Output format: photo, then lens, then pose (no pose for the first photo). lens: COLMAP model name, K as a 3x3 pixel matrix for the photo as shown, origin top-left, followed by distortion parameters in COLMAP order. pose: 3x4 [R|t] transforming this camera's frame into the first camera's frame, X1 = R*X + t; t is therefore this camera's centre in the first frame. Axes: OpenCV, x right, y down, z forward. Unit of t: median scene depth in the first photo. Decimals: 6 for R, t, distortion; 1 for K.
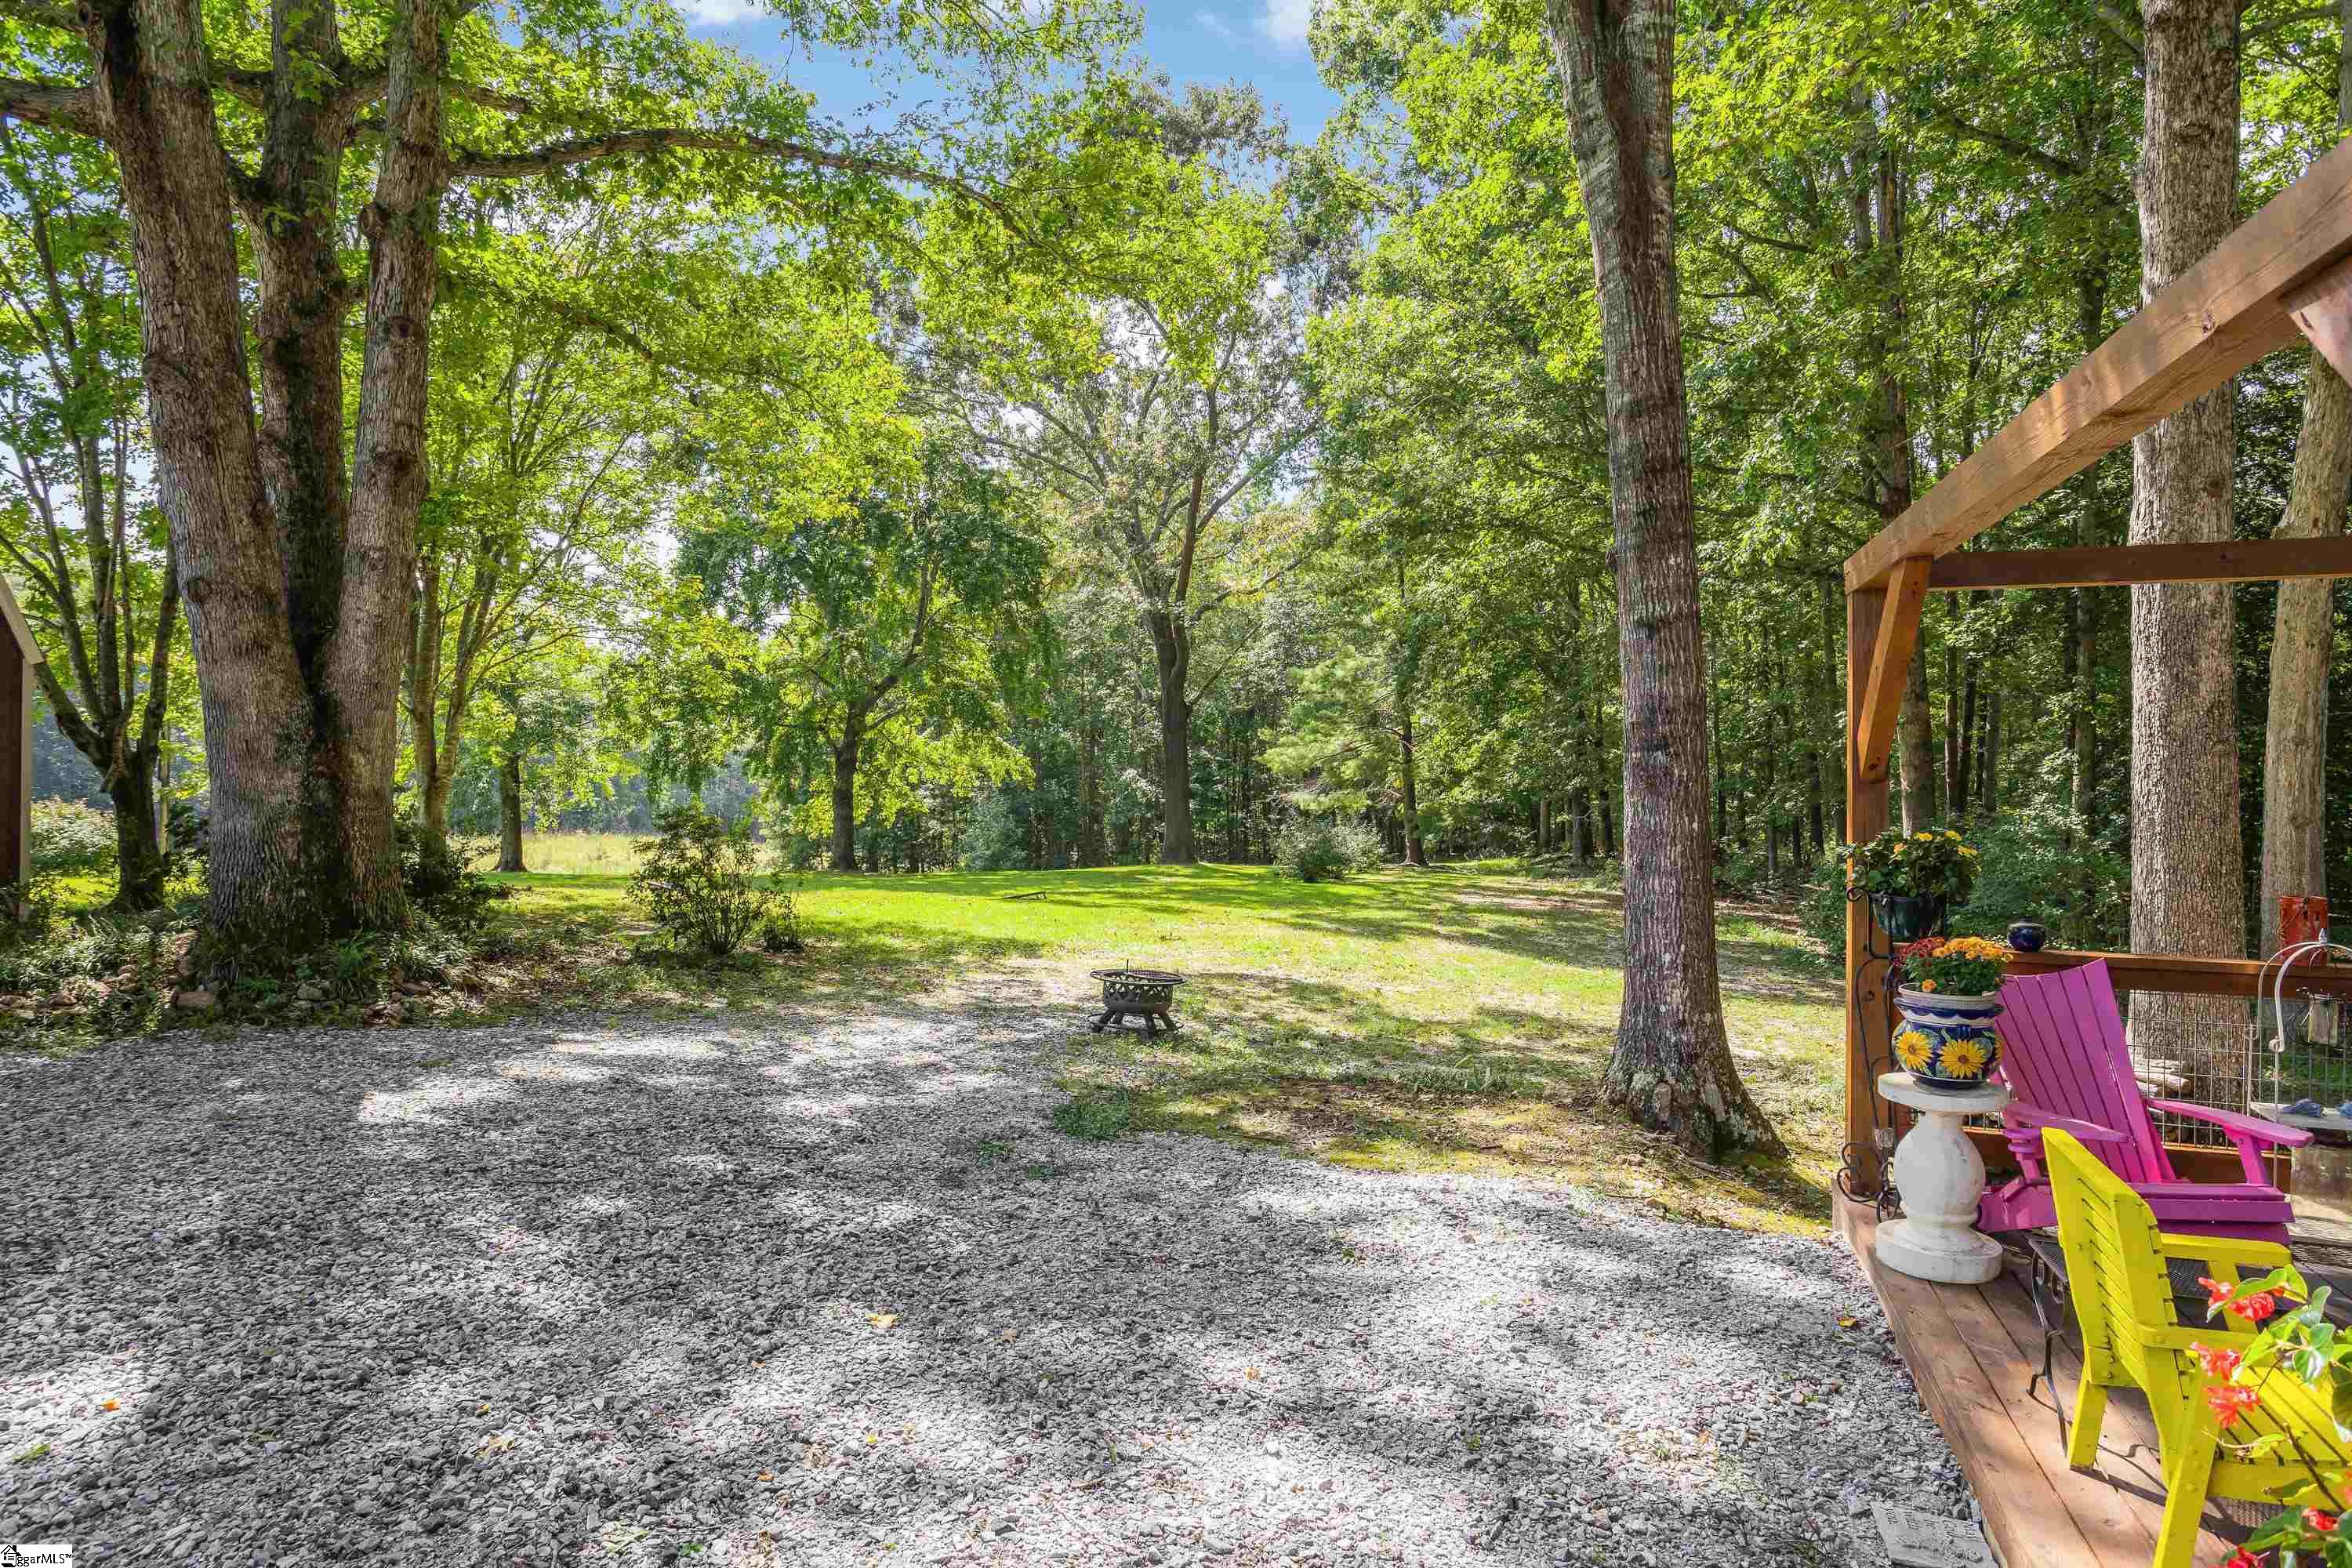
lens RADIAL K [[1384.9, 0, 1174.5], [0, 1384.9, 732.1], [0, 0, 1]] dist [-0.045630, 0.037630]
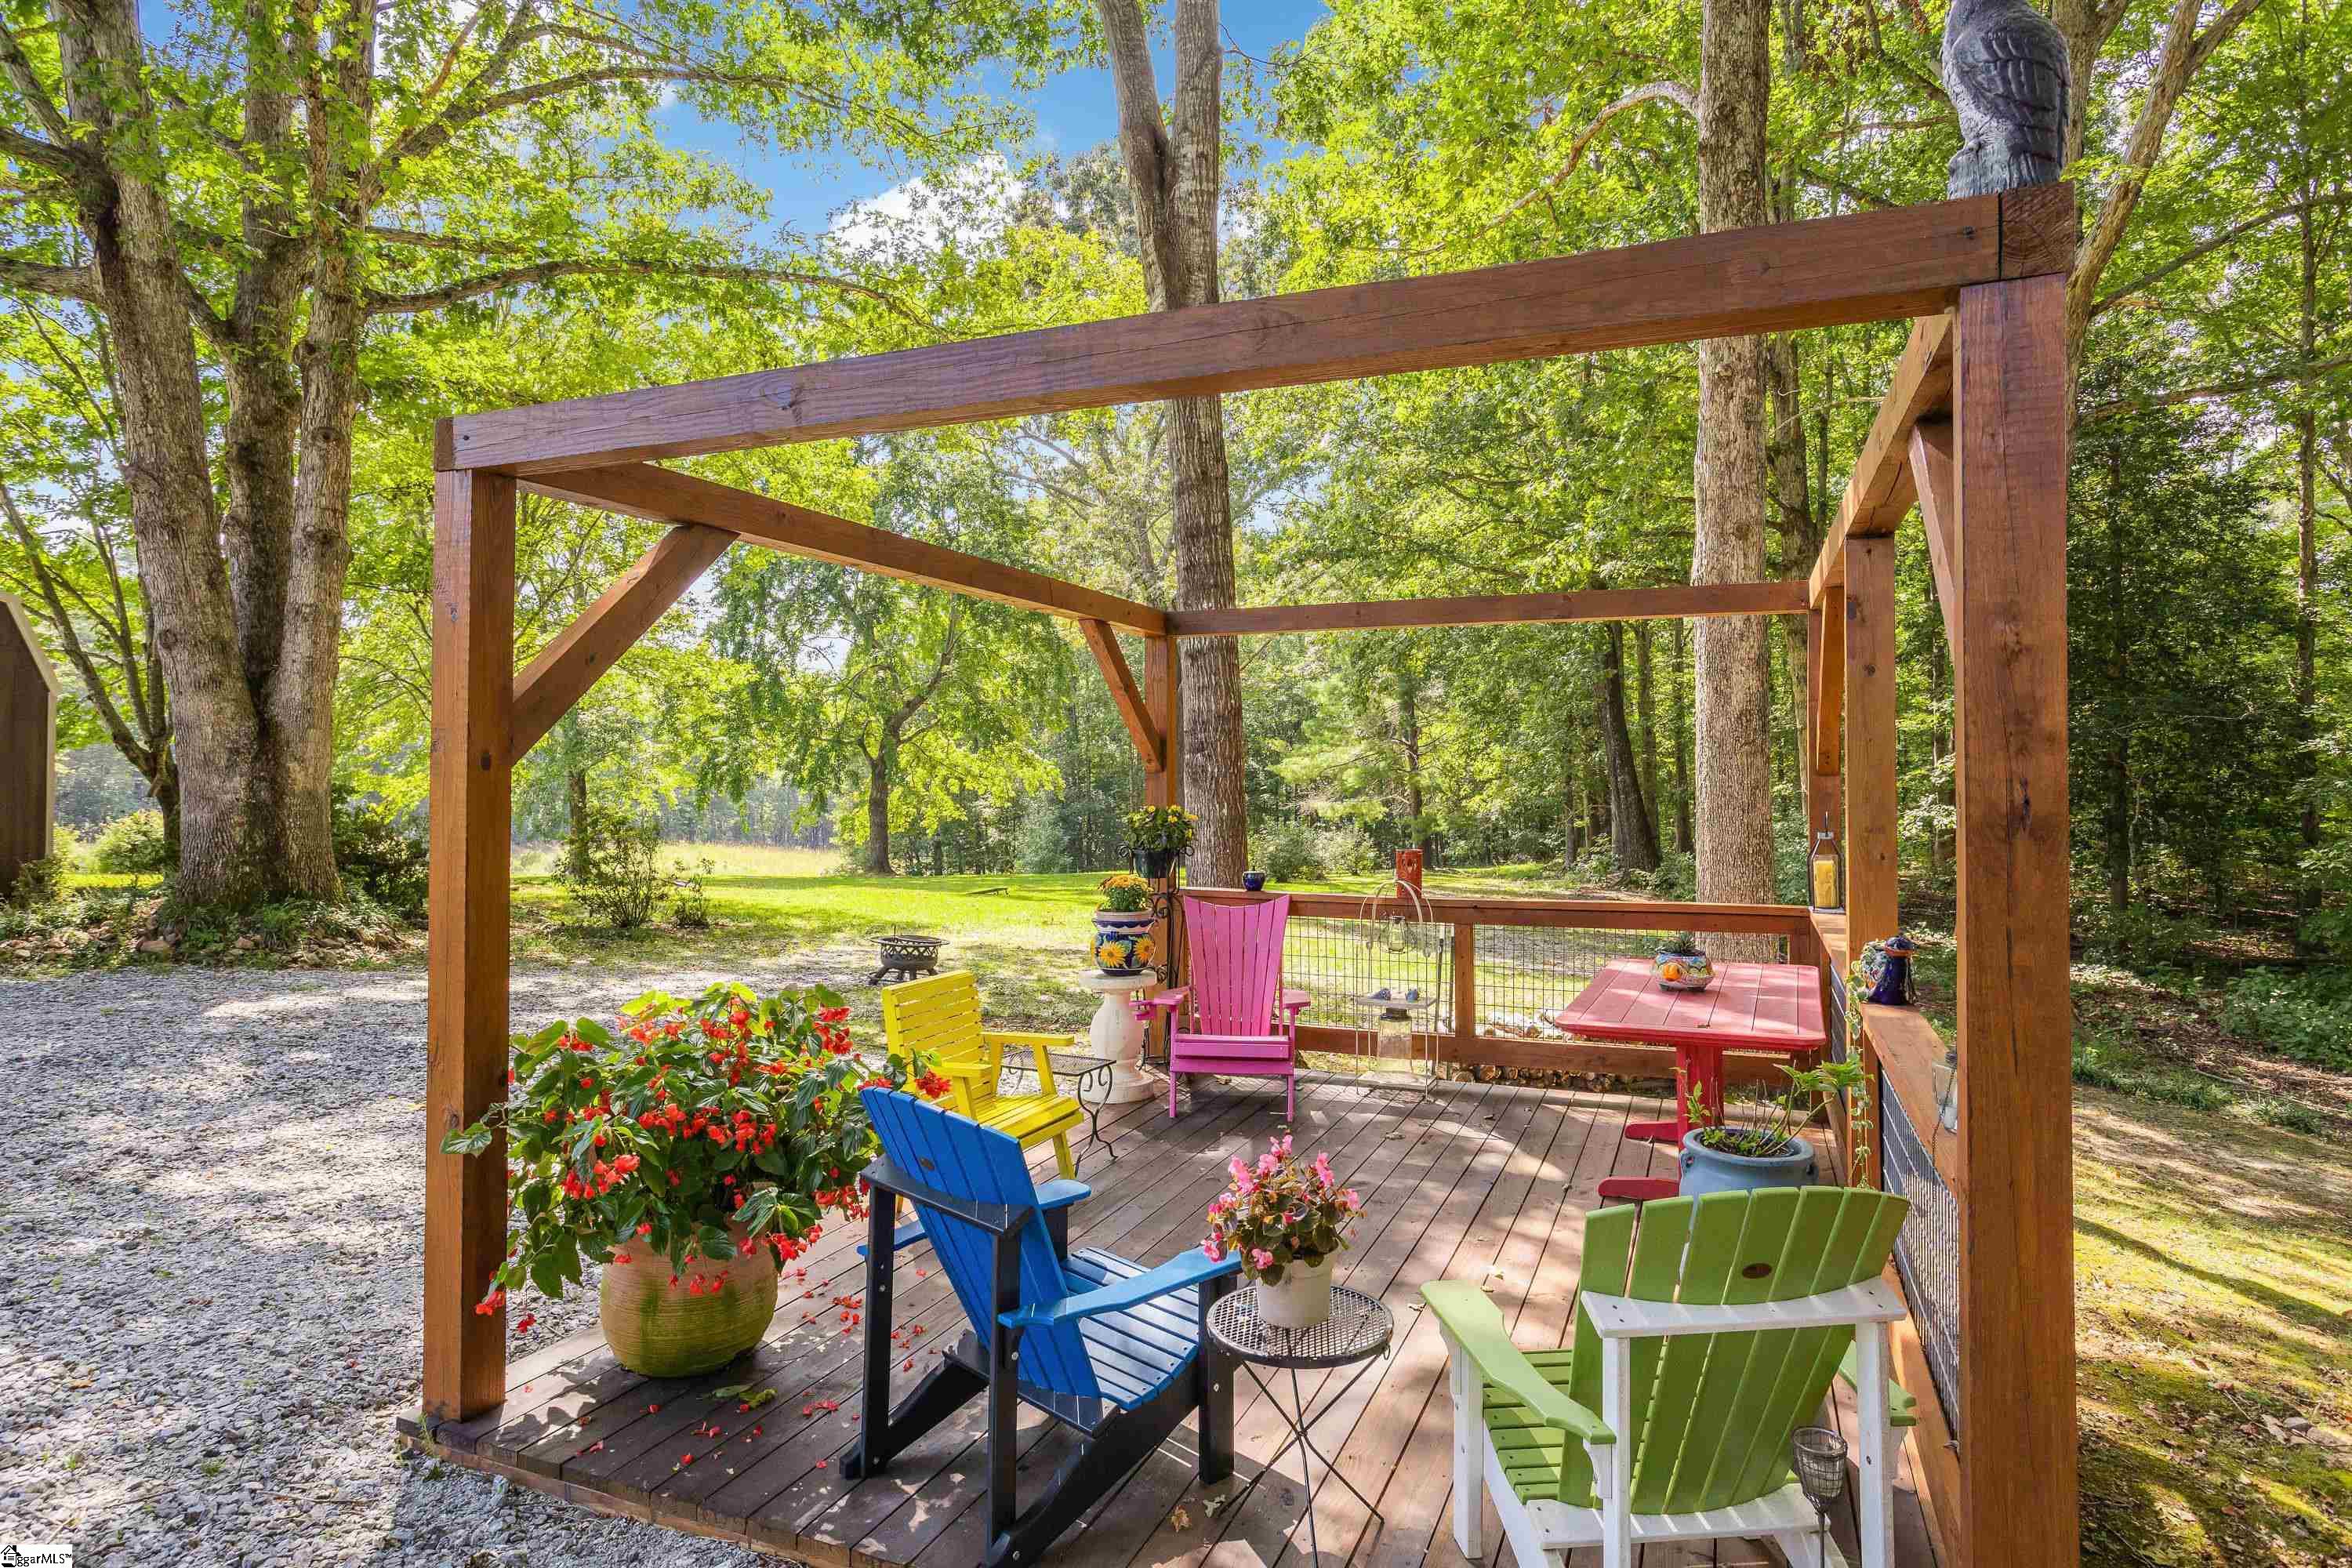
lens RADIAL K [[1363.2, 0, 1173.6], [0, 1363.2, 728.1], [0, 0, 1]] dist [-0.041506, 0.037510]
pose [[0.997088, -0.007870, -0.075857, 0.327448], [0.006966, 0.999902, -0.012171, 0.004124], [0.075945, 0.011607, 0.997044, -0.209747]]
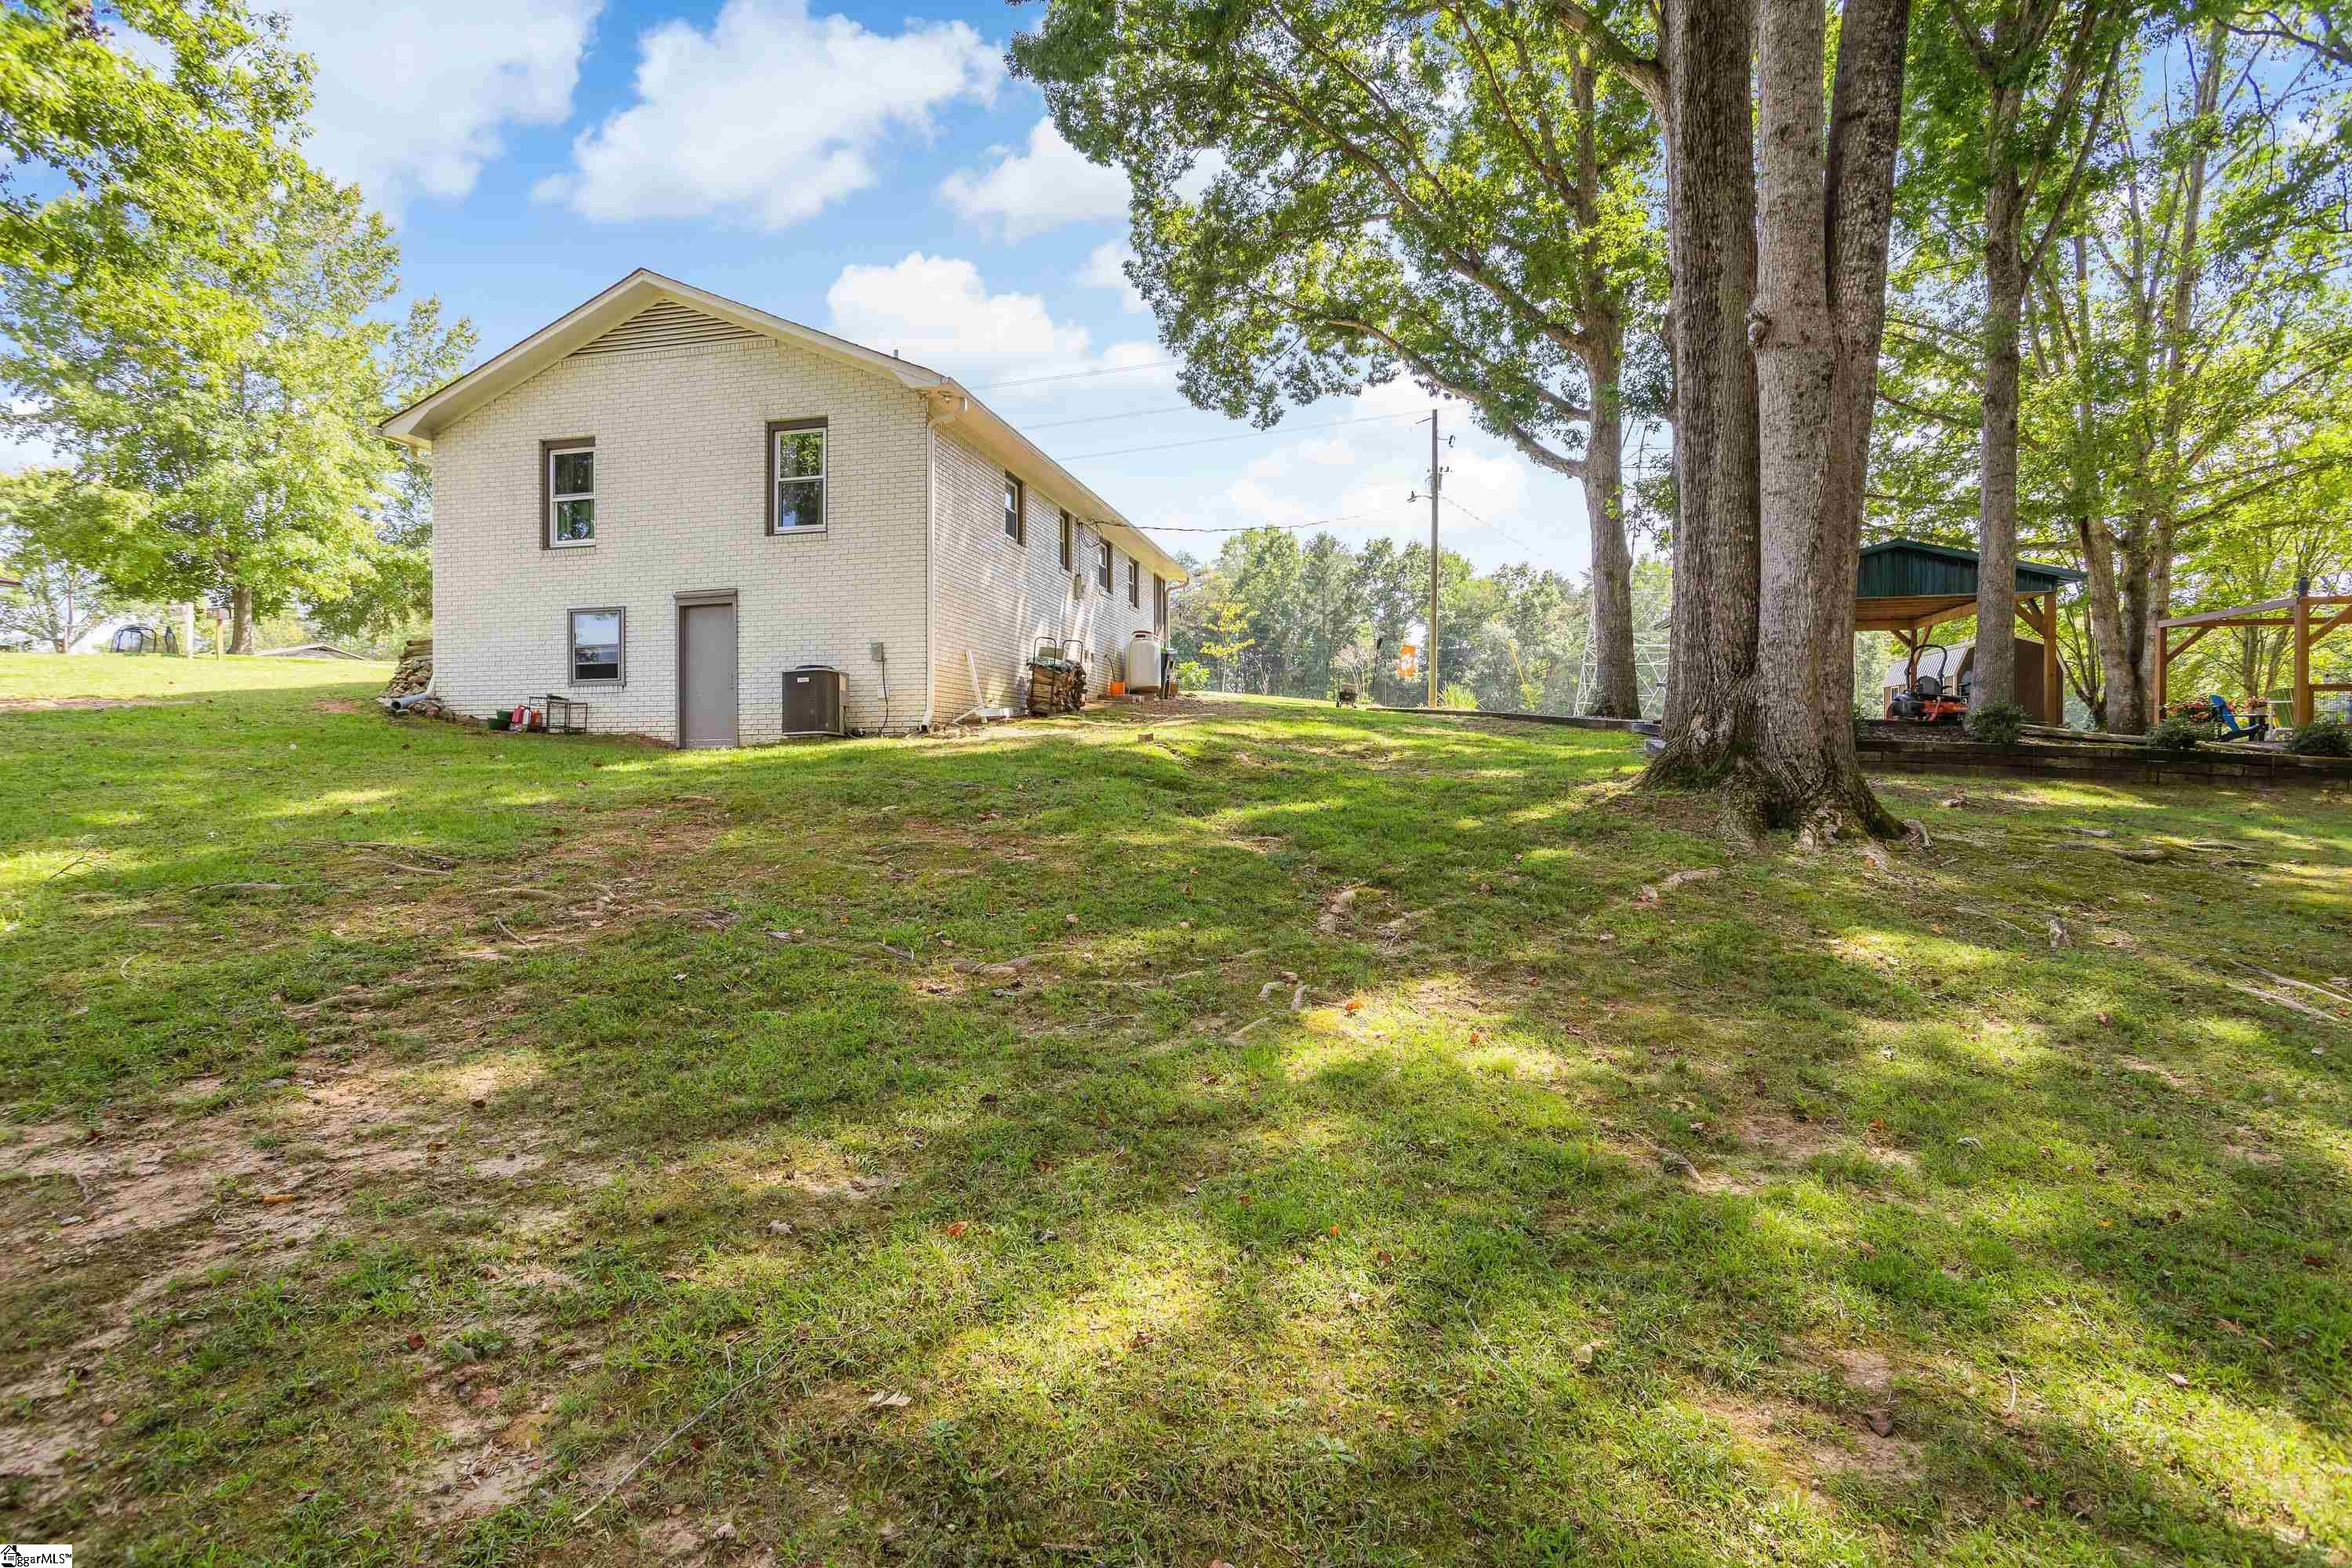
lens RADIAL K [[1168.7, 0, 1176.0], [0, 1168.7, 784.0], [0, 0, 1]] dist [-0.000818, -0.000248]
pose [[0.208479, 0.011789, -0.977956, 1.998332], [0.018504, 0.999701, 0.015995, 0.171778], [0.977852, -0.021431, 0.208199, -2.303403]]
